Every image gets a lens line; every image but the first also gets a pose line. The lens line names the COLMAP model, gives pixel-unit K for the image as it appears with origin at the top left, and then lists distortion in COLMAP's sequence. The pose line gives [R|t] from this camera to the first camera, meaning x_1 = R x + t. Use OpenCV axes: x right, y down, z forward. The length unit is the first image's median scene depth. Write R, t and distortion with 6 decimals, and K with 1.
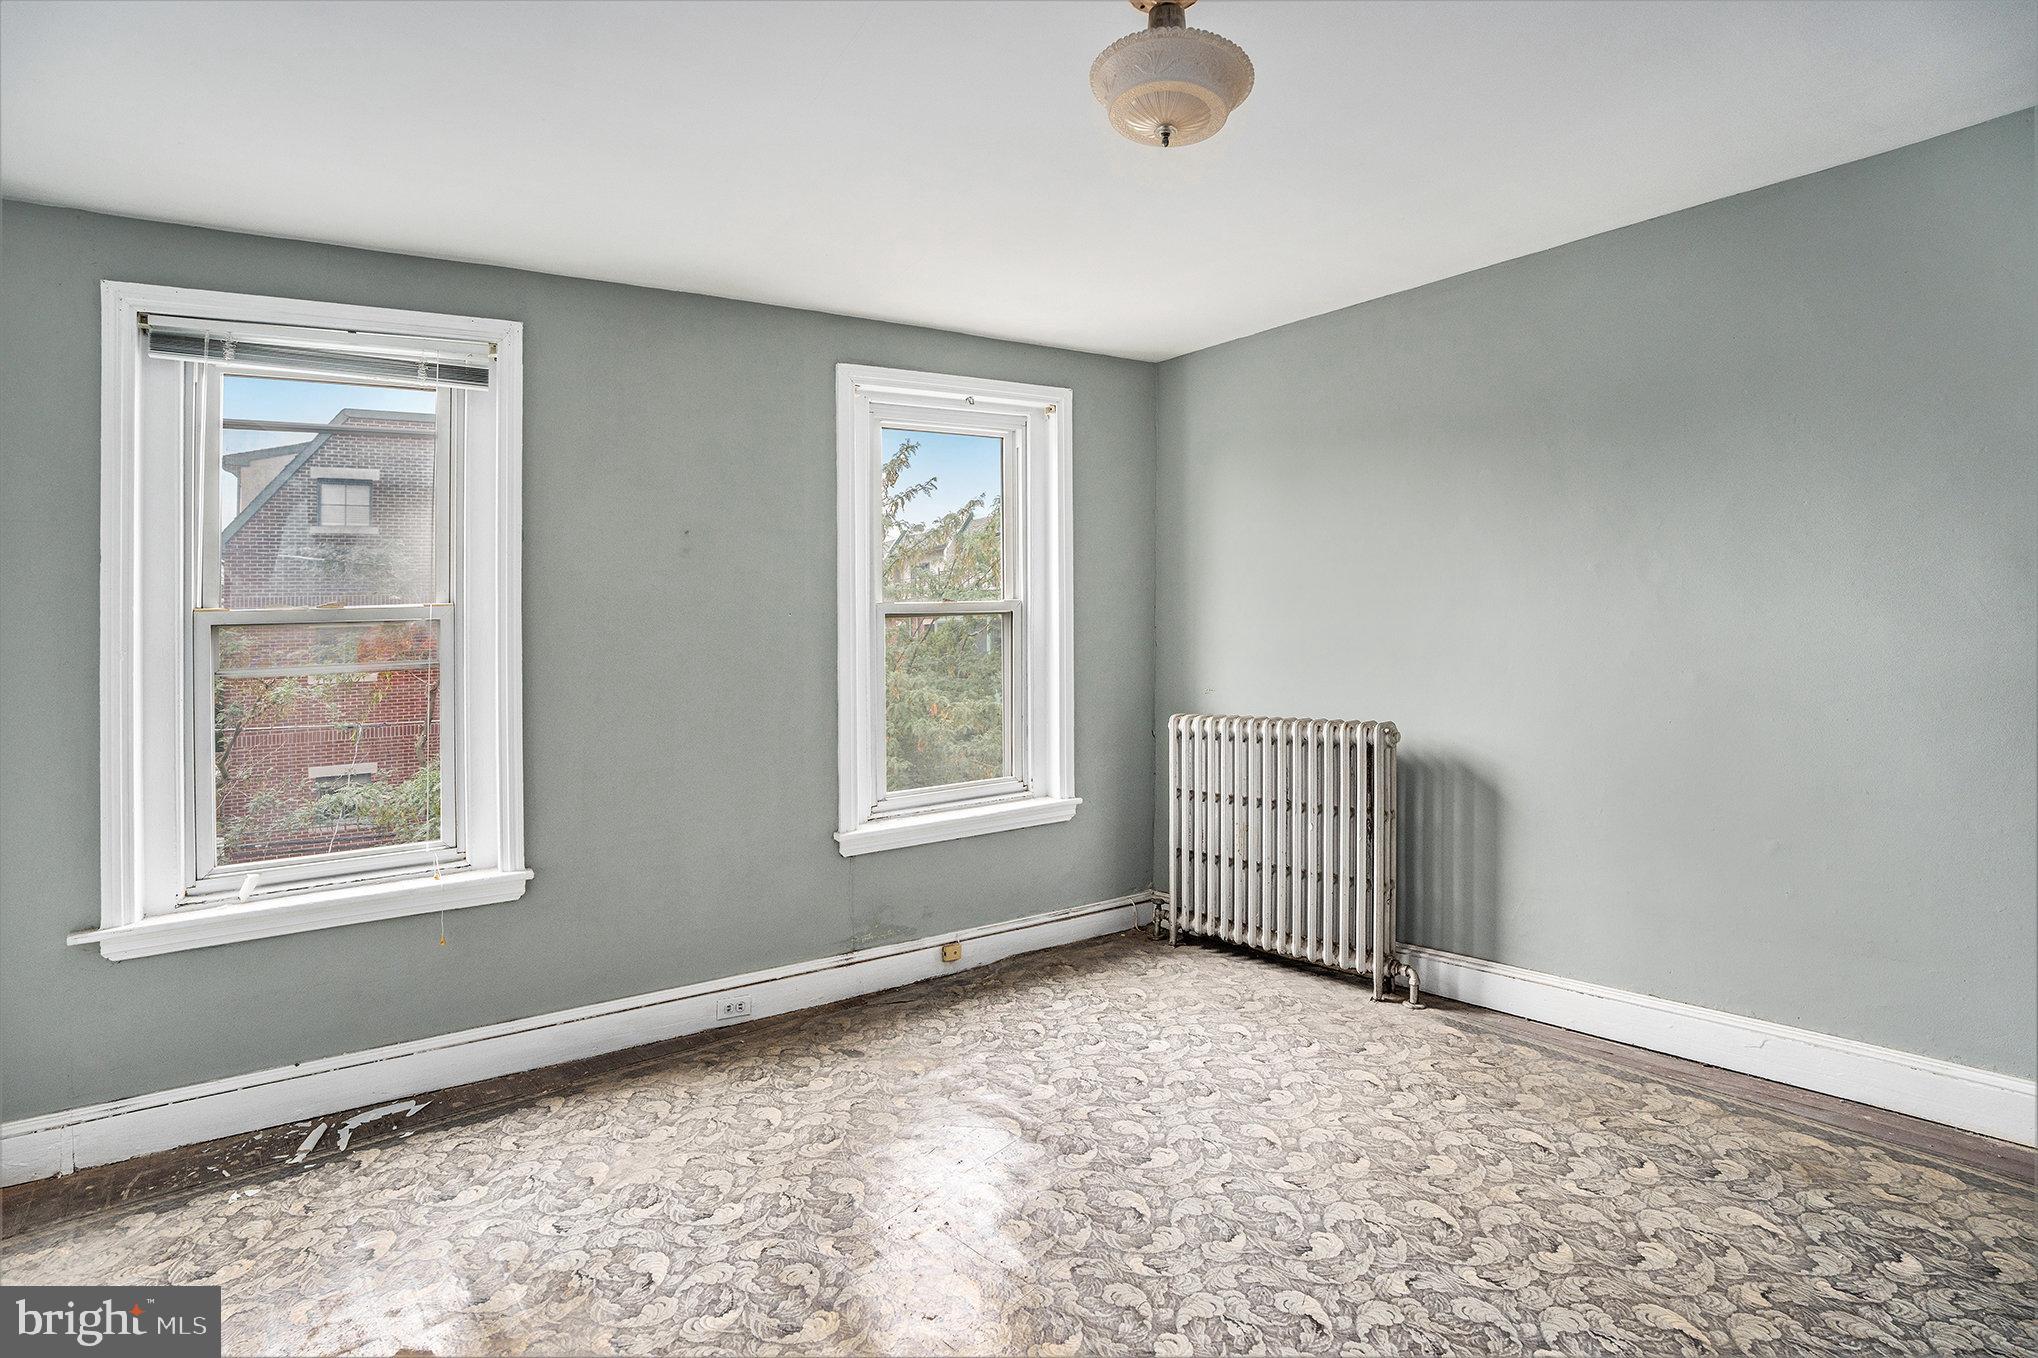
lens RADIAL K [[978.2, 0, 1025.3], [0, 978.2, 651.7], [0, 0, 1]] dist [-0.048459, 0.021649]
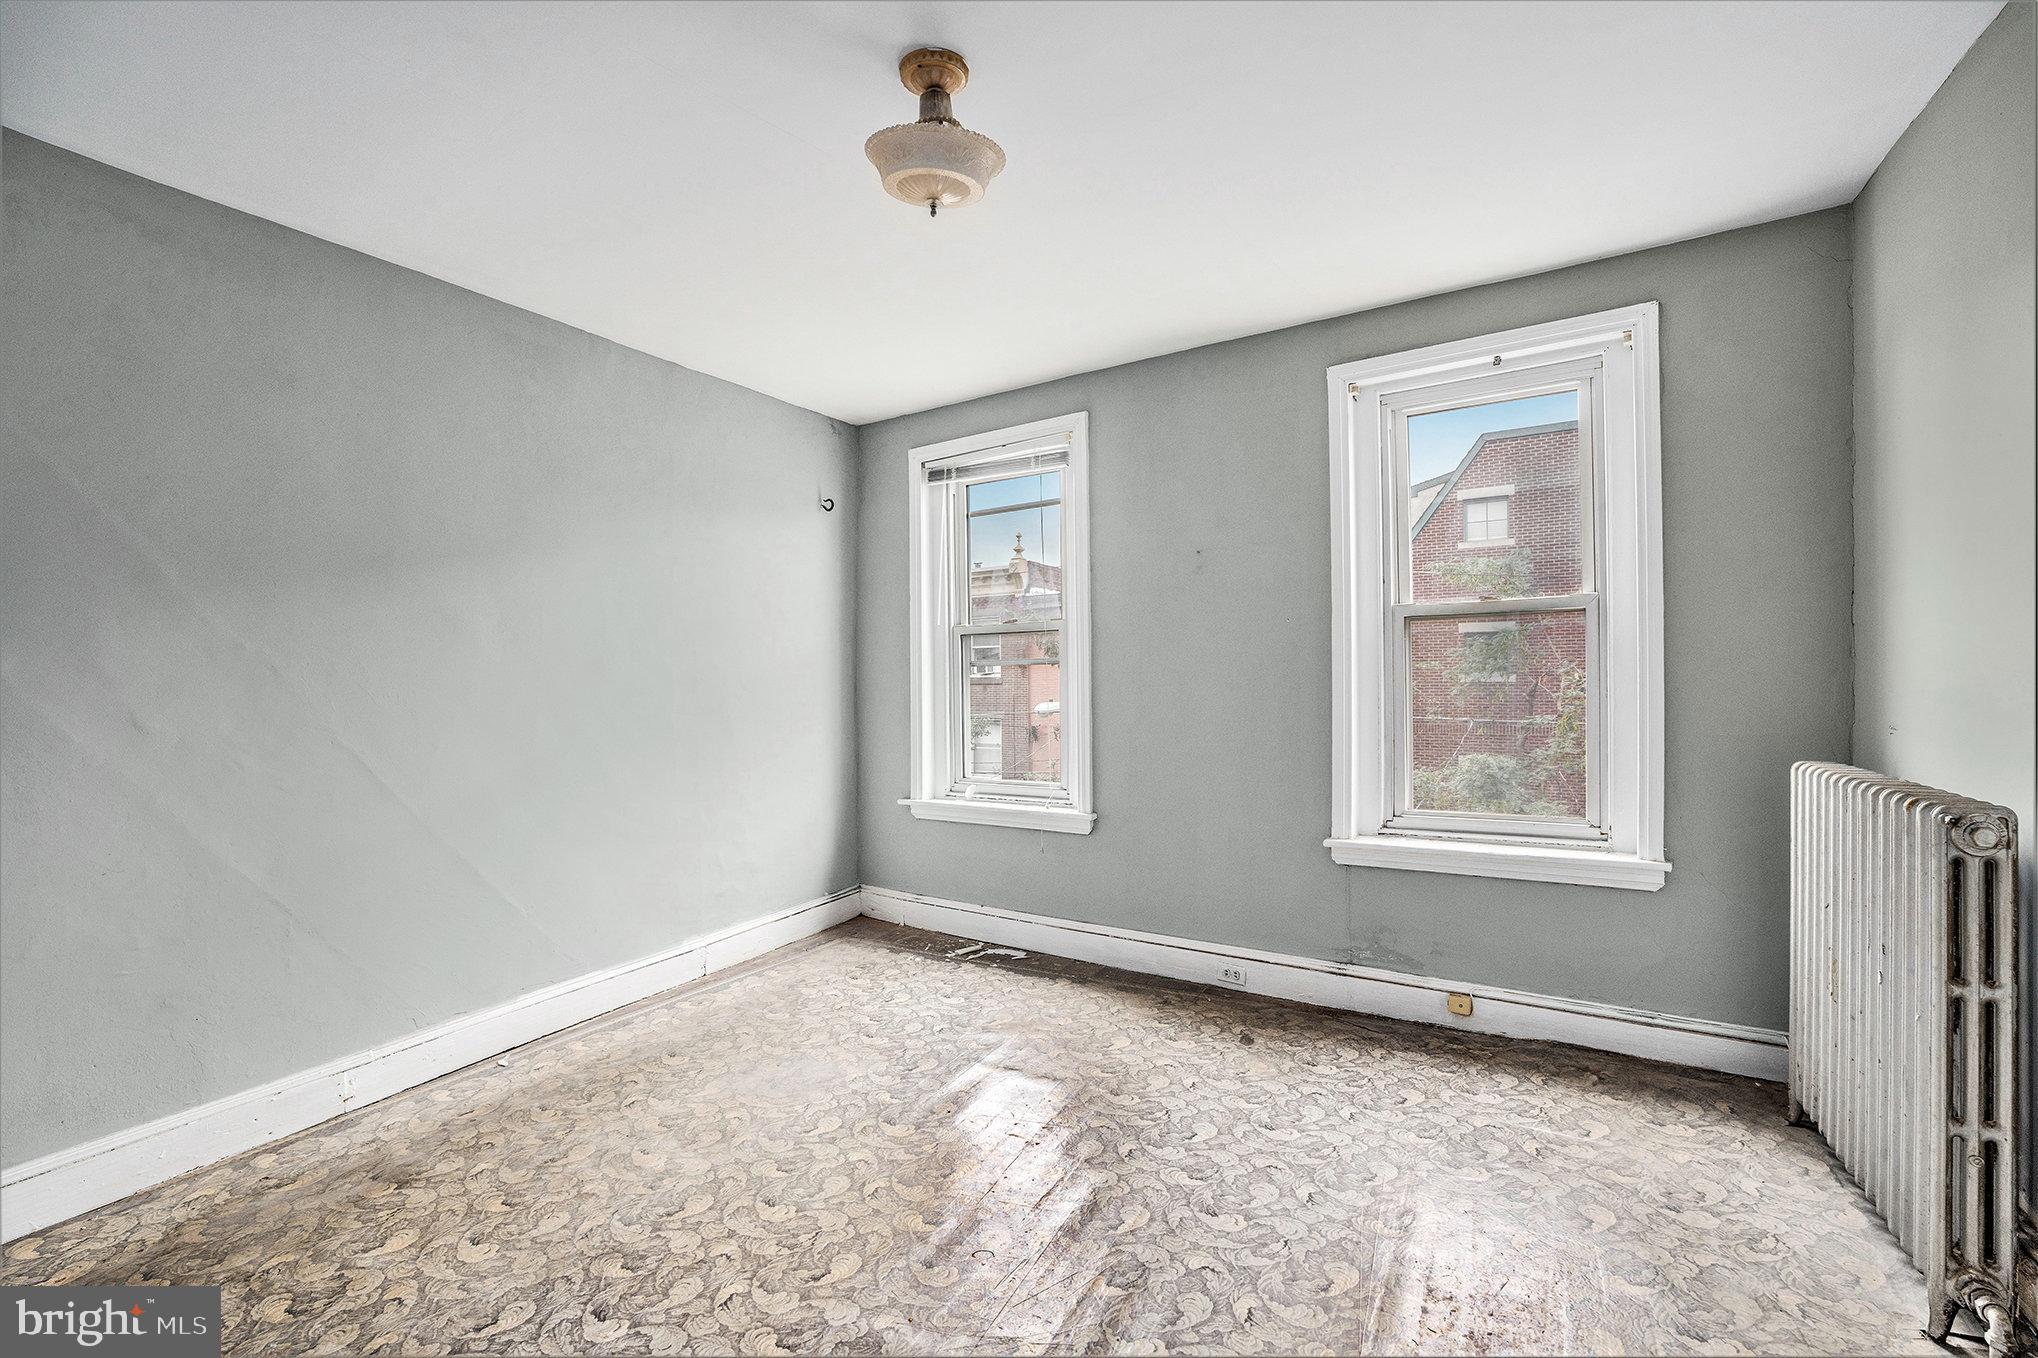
lens RADIAL K [[978.2, 0, 1025.3], [0, 978.2, 651.7], [0, 0, 1]] dist [-0.048459, 0.021649]
pose [[0.380846, 0.004388, -0.924628, 0.649929], [-0.016655, 0.999859, -0.002115, 0.003786], [0.924488, 0.016205, 0.380865, 0.355561]]
